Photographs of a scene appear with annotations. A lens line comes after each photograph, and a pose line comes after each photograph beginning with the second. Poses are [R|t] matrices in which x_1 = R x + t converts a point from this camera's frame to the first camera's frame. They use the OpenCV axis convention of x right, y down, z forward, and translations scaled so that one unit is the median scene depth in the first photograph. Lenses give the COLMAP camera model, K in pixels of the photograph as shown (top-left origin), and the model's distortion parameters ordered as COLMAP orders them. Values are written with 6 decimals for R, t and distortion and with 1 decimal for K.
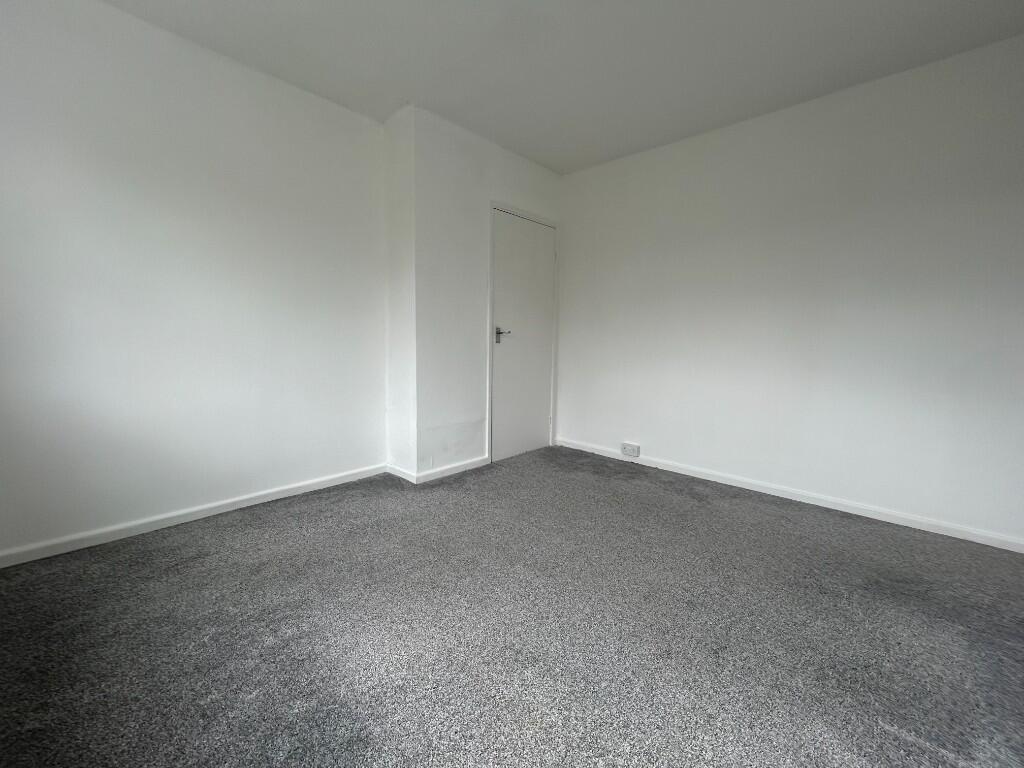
lens RADIAL K [[410.6, 0, 510.1], [0, 410.6, 384.5], [0, 0, 1]] dist [0.000344, 0.000144]
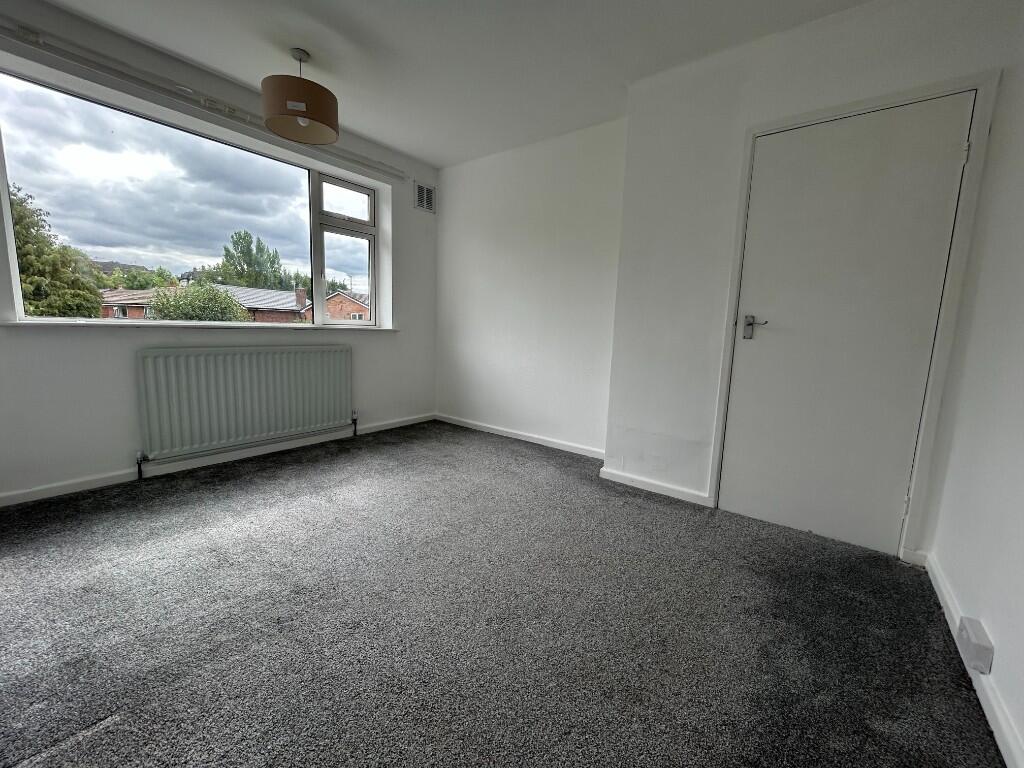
lens RADIAL K [[410.6, 0, 510.1], [0, 410.6, 384.5], [0, 0, 1]] dist [0.000344, 0.000144]
pose [[0.102500, 0.127269, -0.986558, 0.637799], [-0.145740, 0.983001, 0.111668, -0.049861], [0.983999, 0.132335, 0.119306, 0.585643]]
